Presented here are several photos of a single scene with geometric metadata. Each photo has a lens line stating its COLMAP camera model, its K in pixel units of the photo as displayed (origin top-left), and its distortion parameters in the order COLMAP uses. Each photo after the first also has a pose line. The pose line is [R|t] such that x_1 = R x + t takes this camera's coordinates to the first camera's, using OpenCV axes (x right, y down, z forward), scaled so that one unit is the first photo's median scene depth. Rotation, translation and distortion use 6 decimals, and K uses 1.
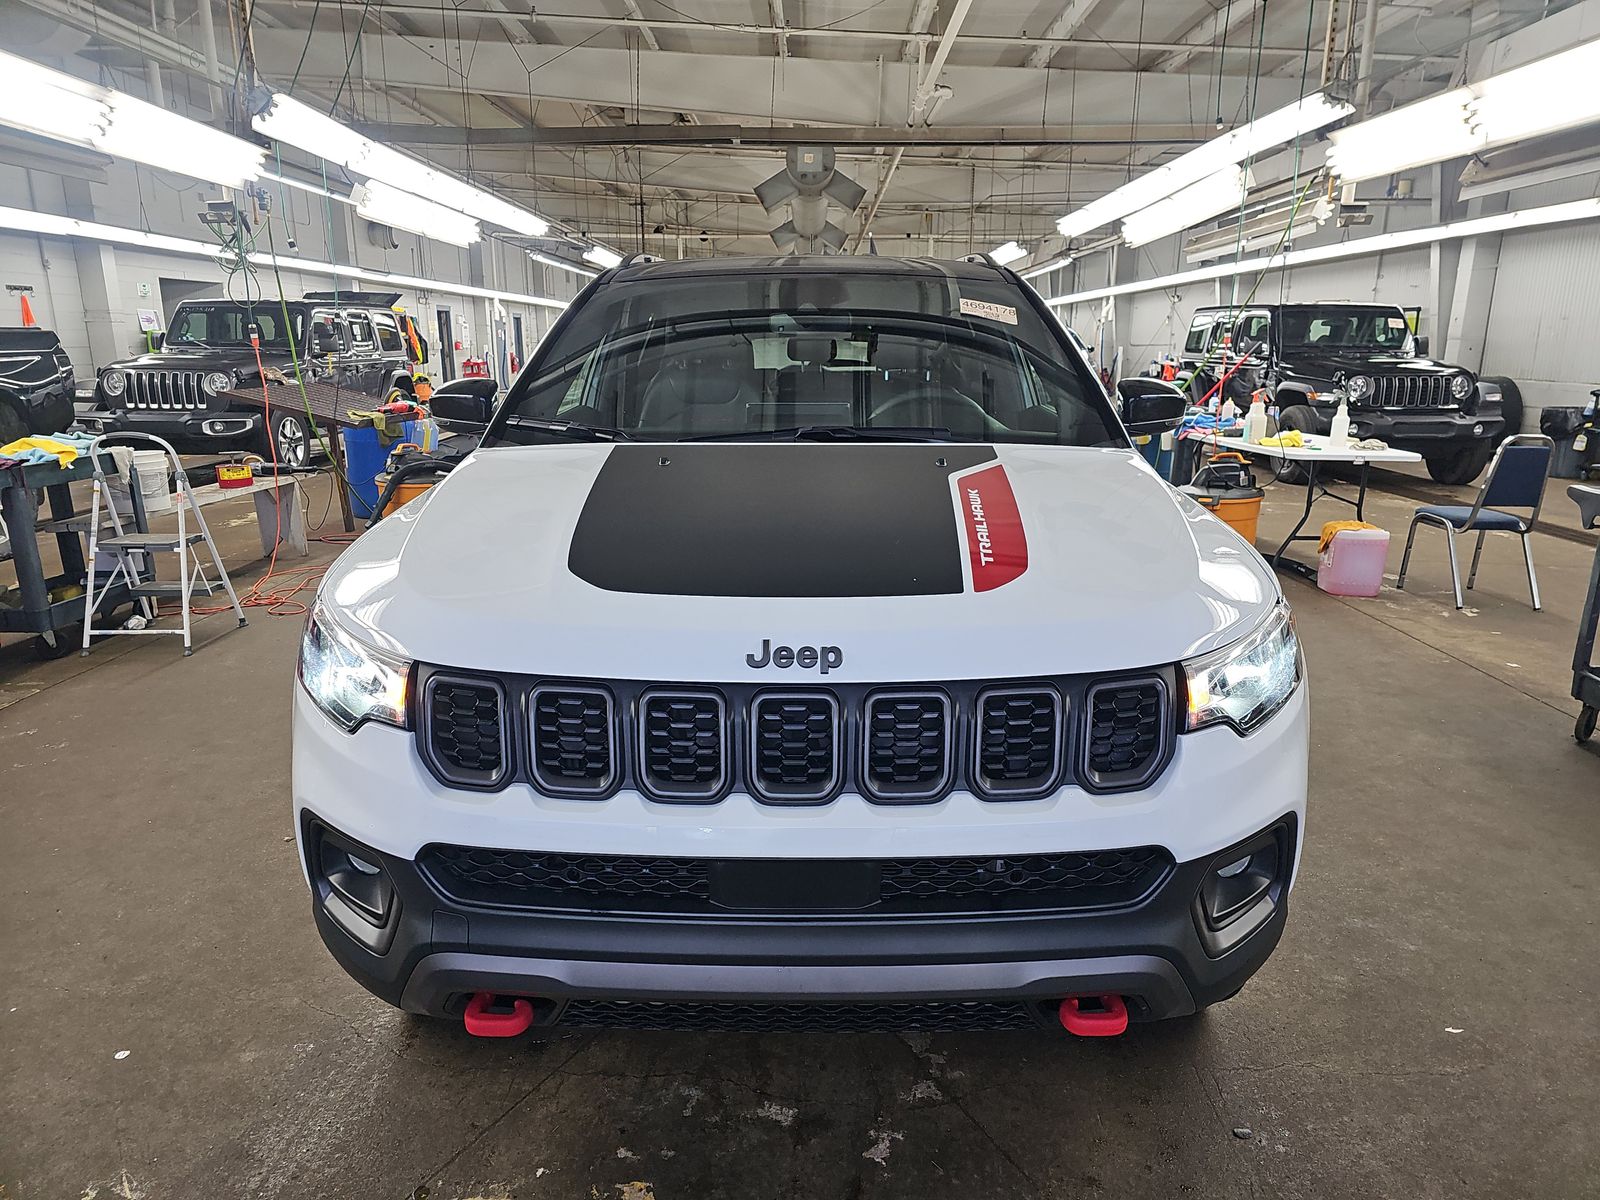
lens RADIAL K [[1059.8, 0, 808.8], [0, 1059.8, 623.8], [0, 0, 1]] dist [0.046179, -0.049838]
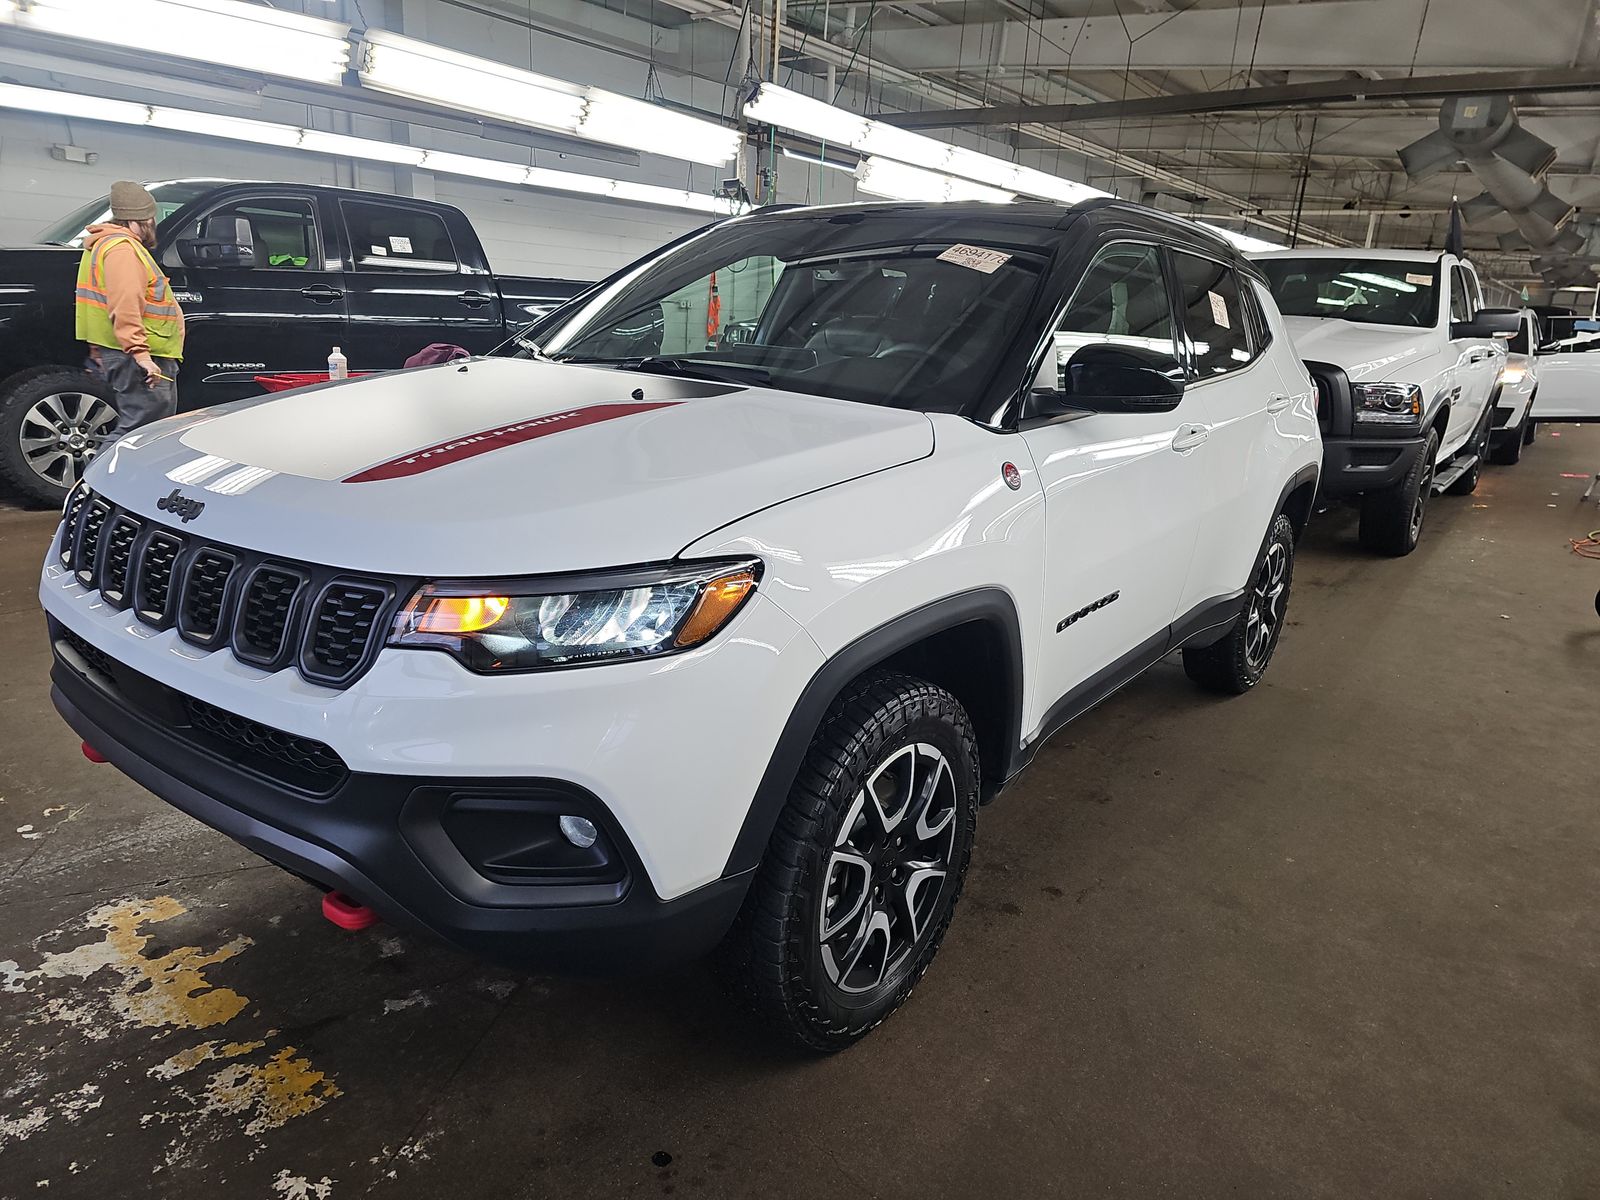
lens RADIAL K [[1059.8, 0, 808.8], [0, 1059.8, 623.8], [0, 0, 1]] dist [0.046179, -0.049838]
pose [[0.792613, 0.208726, -0.572885, 0.268324], [-0.202265, 0.976386, 0.075895, -0.015672], [0.575198, 0.055719, 0.816114, 0.092963]]
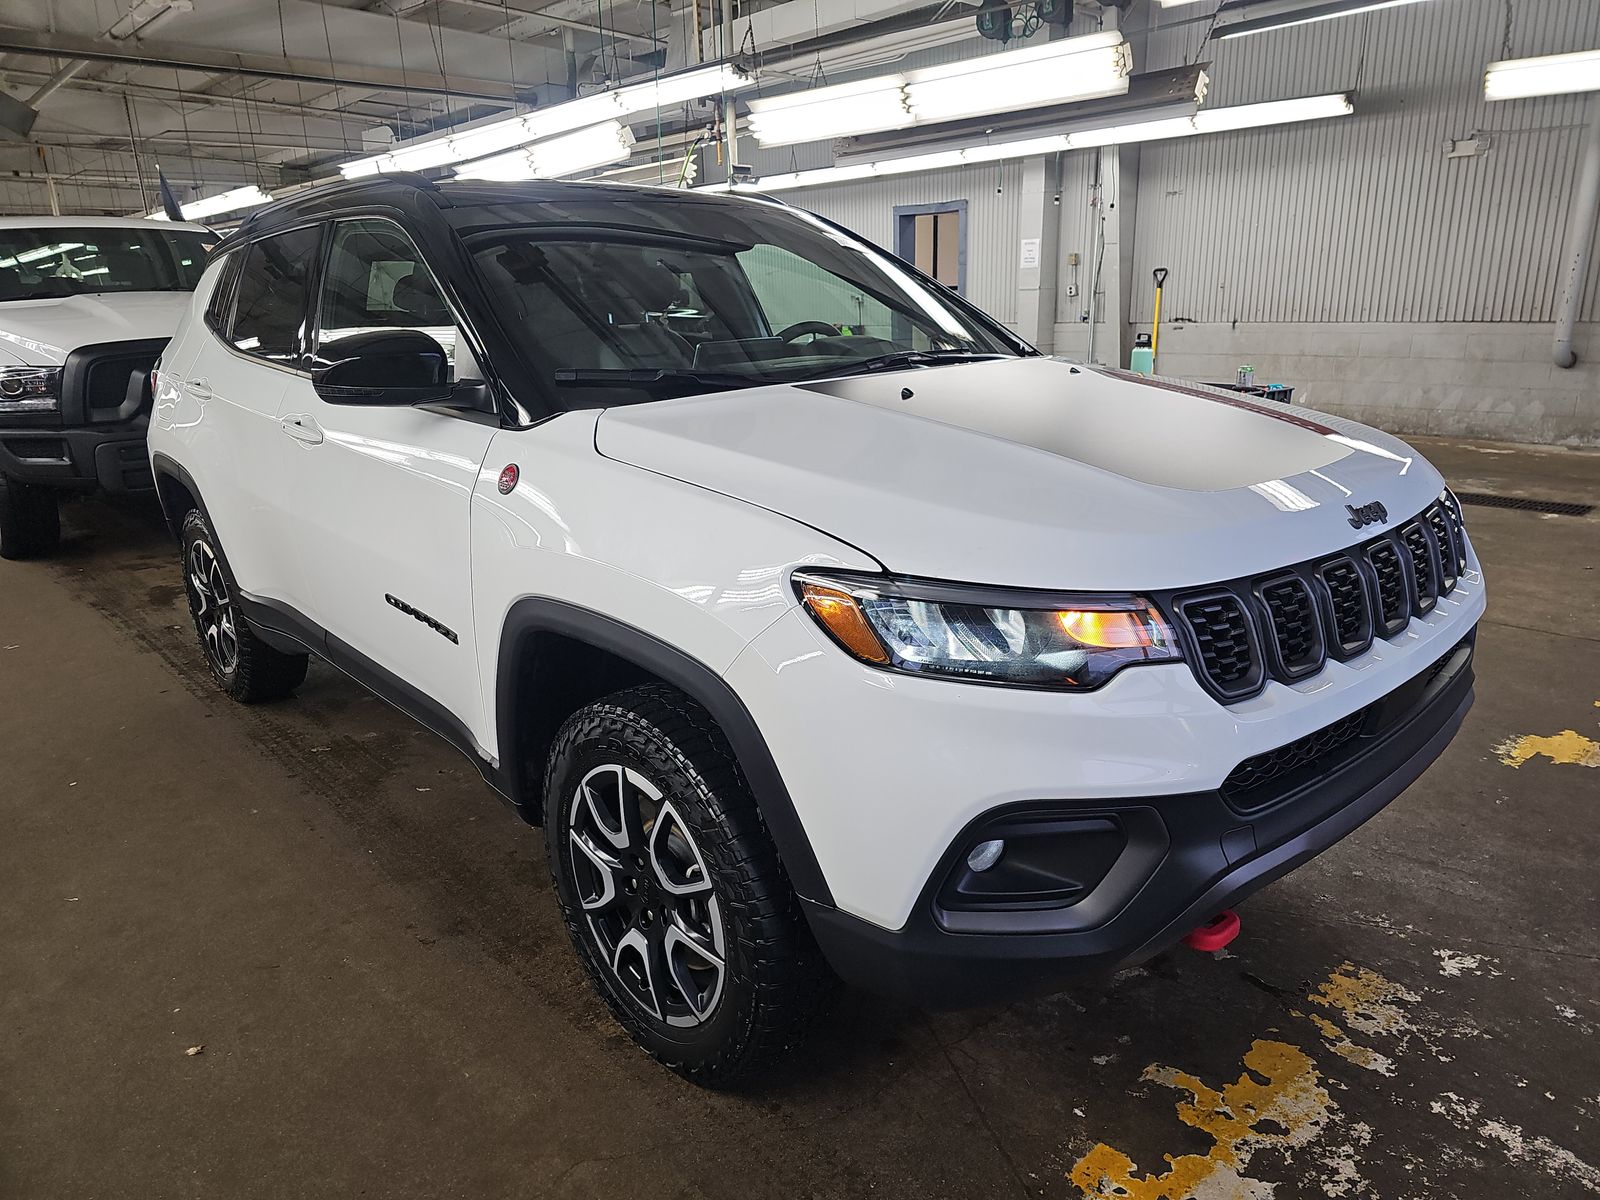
lens RADIAL K [[1074.7, 0, 800.0], [0, 1074.7, 600.0], [0, 0, 1]] dist [0.044629, -0.052714]
pose [[0.731728, -0.208860, 0.648808, -0.272517], [0.200682, 0.975717, 0.087767, -0.024150], [-0.651384, 0.065982, 0.755874, 0.105304]]
